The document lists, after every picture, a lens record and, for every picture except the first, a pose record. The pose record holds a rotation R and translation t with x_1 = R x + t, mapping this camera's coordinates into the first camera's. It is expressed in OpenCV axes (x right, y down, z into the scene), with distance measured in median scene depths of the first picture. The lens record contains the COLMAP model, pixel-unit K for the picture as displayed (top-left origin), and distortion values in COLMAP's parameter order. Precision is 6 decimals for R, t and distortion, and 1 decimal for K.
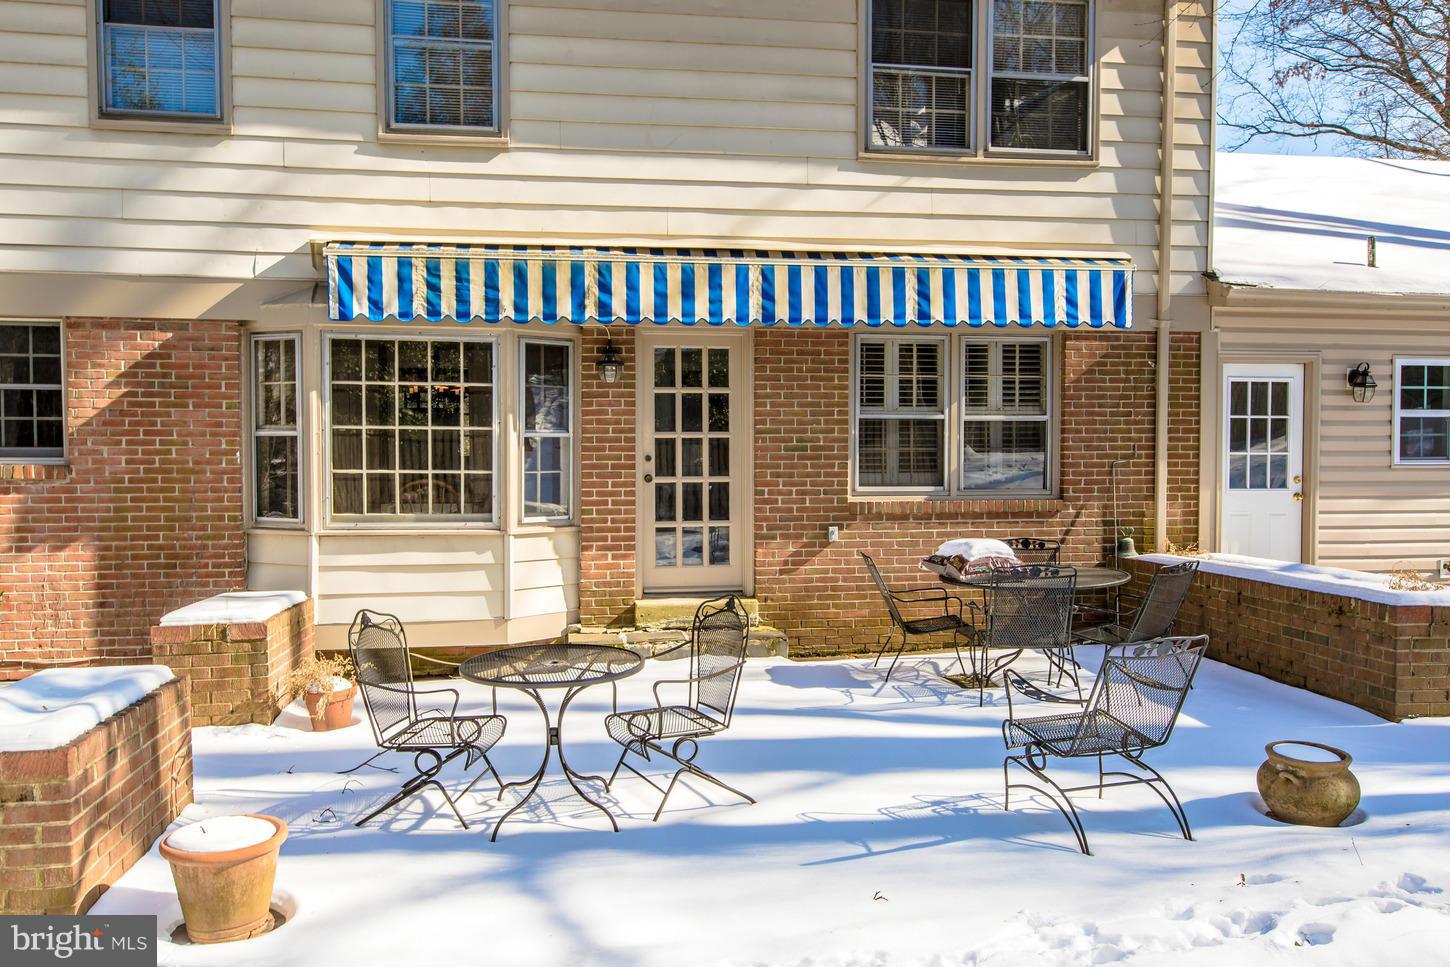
lens RADIAL K [[1107.5, 0, 725.0], [0, 1107.5, 483.5], [0, 0, 1]] dist [0.016040, -0.005649]
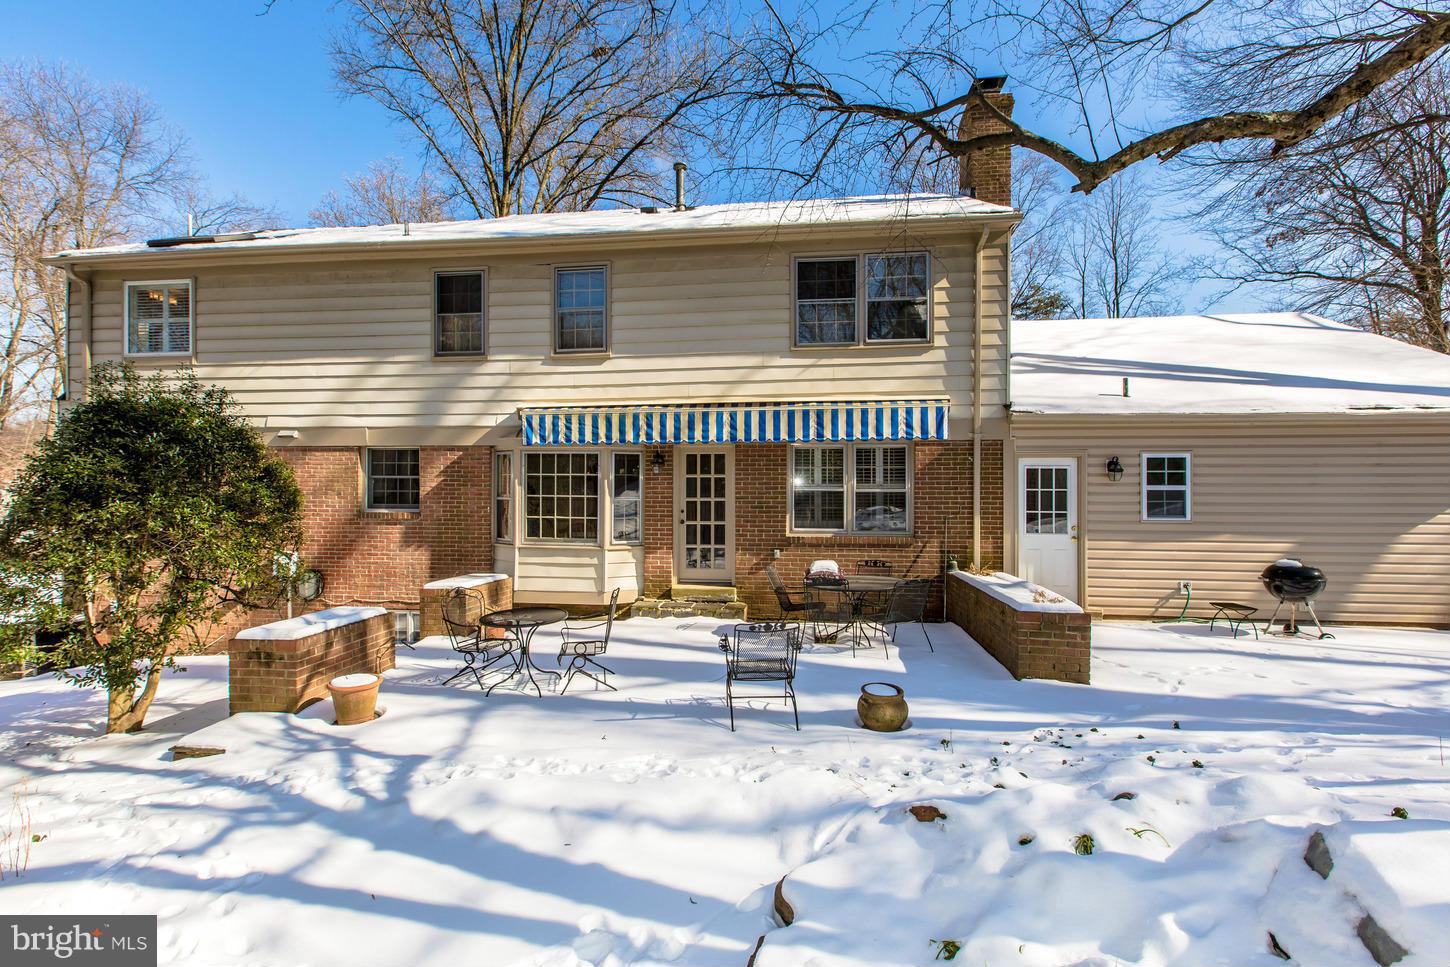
lens RADIAL K [[643.5, 0, 721.4], [0, 643.5, 482.9], [0, 0, 1]] dist [0.002429, -0.000801]
pose [[0.959717, 0.000492, -0.280968, 0.311894], [-0.012024, 0.999154, -0.039322, -0.029127], [0.280711, 0.041117, 0.958911, -0.055249]]
